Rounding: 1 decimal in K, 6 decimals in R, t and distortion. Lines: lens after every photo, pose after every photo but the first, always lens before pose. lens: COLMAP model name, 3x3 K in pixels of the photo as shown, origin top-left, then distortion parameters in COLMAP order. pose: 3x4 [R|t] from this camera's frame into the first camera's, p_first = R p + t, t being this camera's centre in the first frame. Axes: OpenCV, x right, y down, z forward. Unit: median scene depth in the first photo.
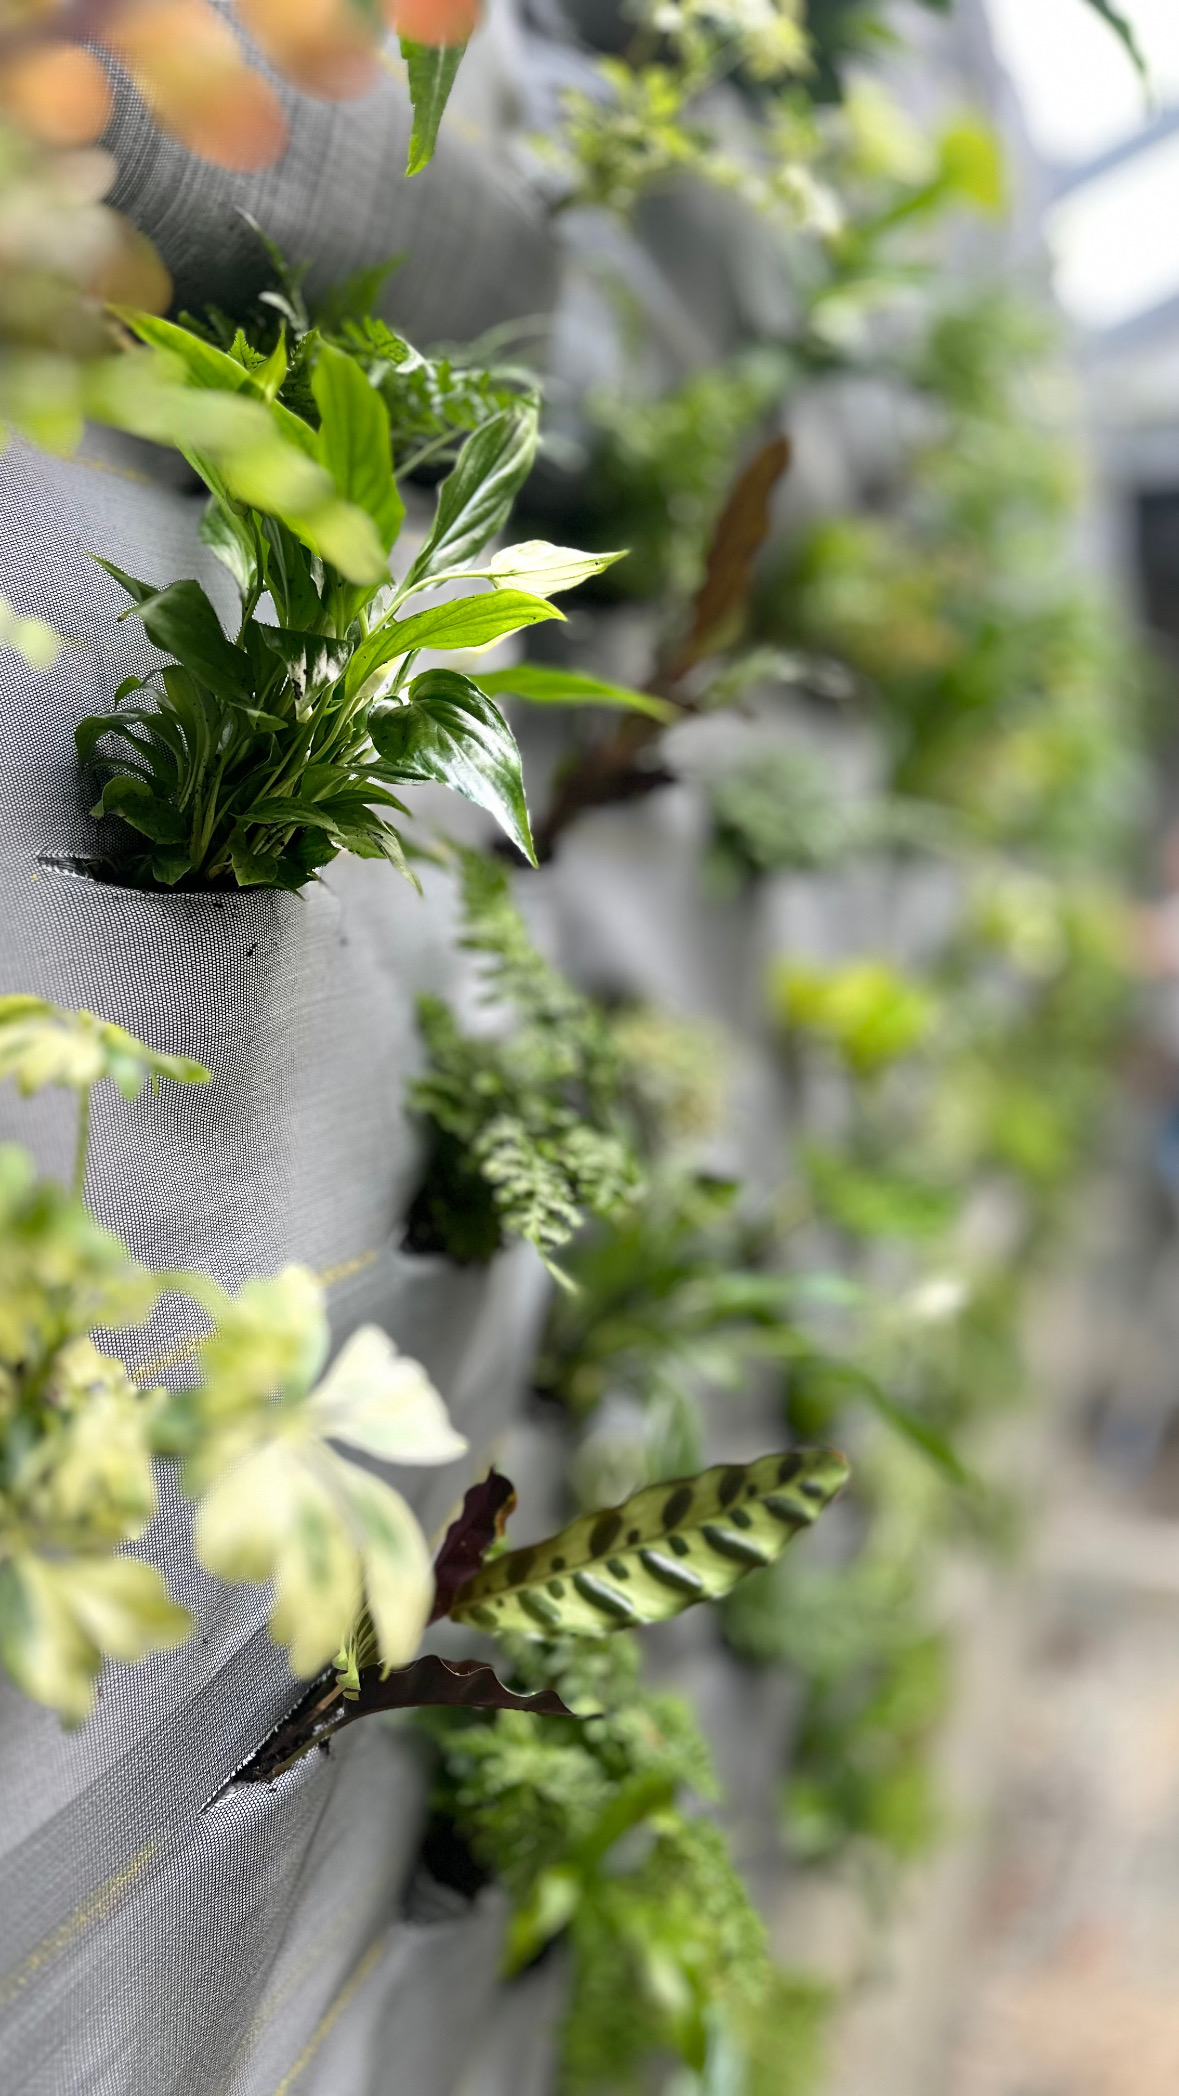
lens RADIAL K [[1479.2, 0, 582.5], [0, 1479.2, 1096.1], [0, 0, 1]] dist [0.089044, -0.111437]
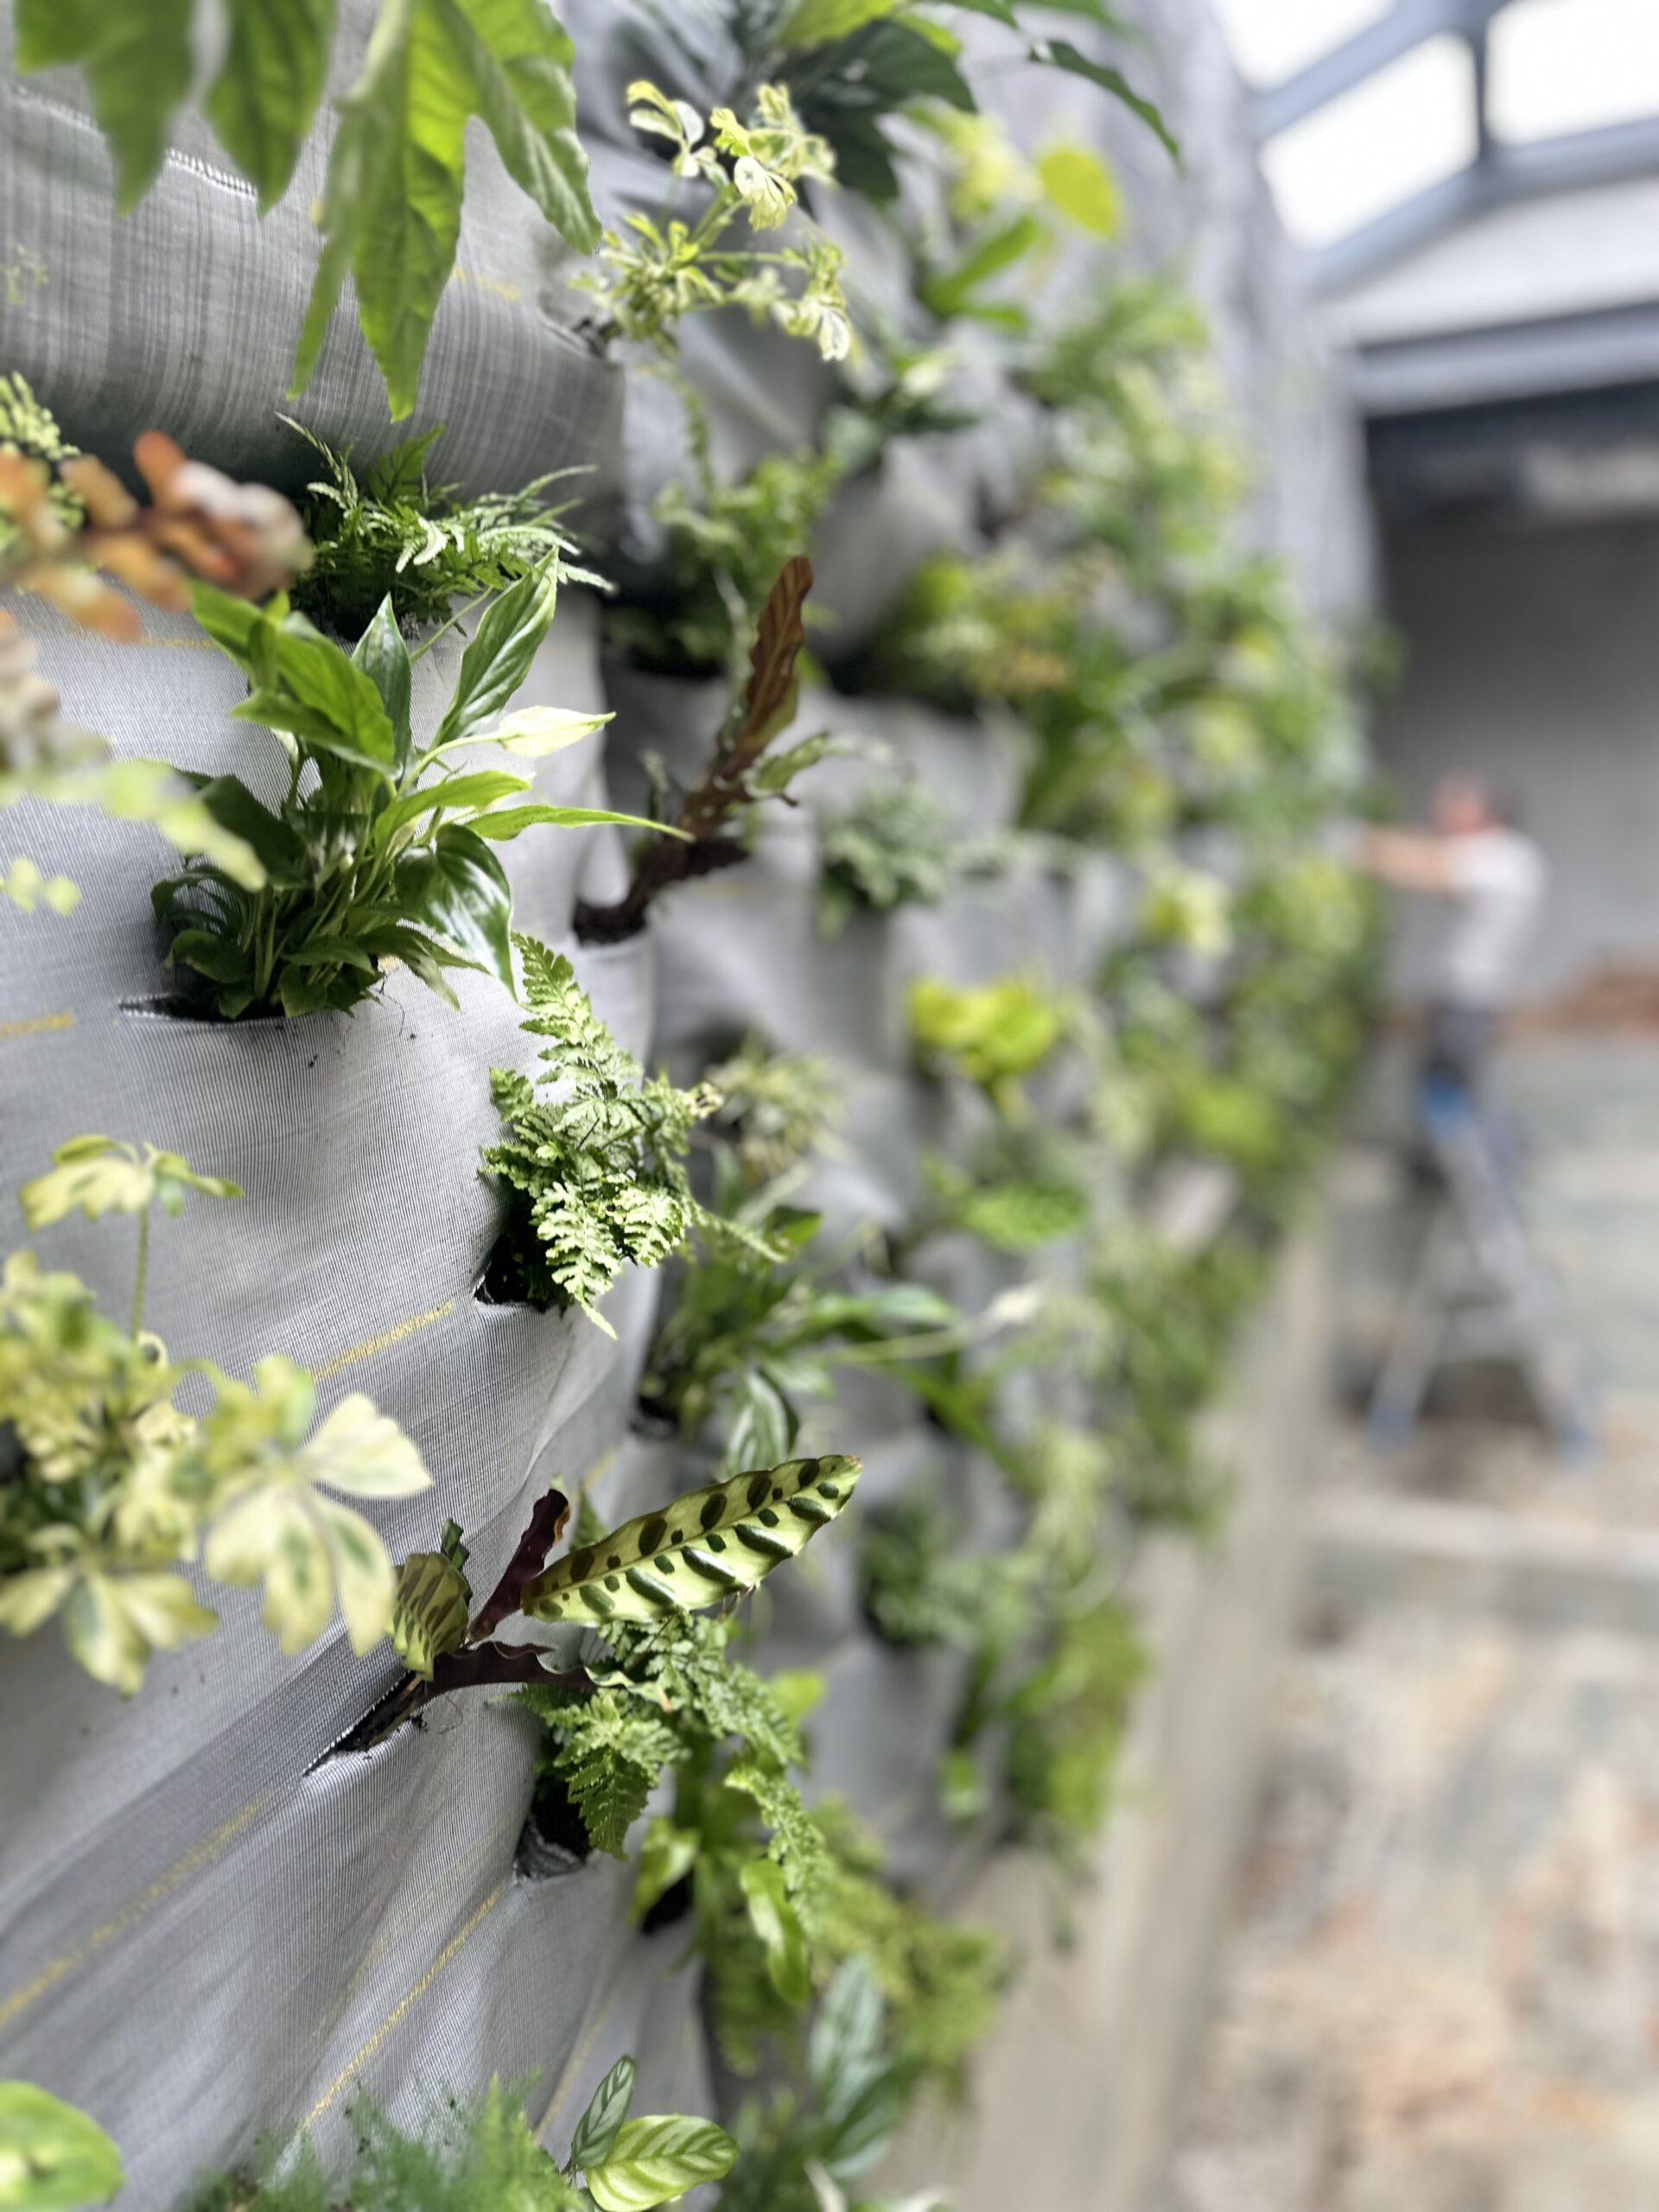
lens RADIAL K [[1577.4, 0, 829.5], [0, 1577.4, 1106.0], [0, 0, 1]] dist [0.122324, -0.160019]
pose [[0.998734, -0.039430, -0.031245, 0.209538], [0.040380, 0.998722, 0.030396, -0.077931], [0.030007, -0.031620, 0.999049, -0.243558]]
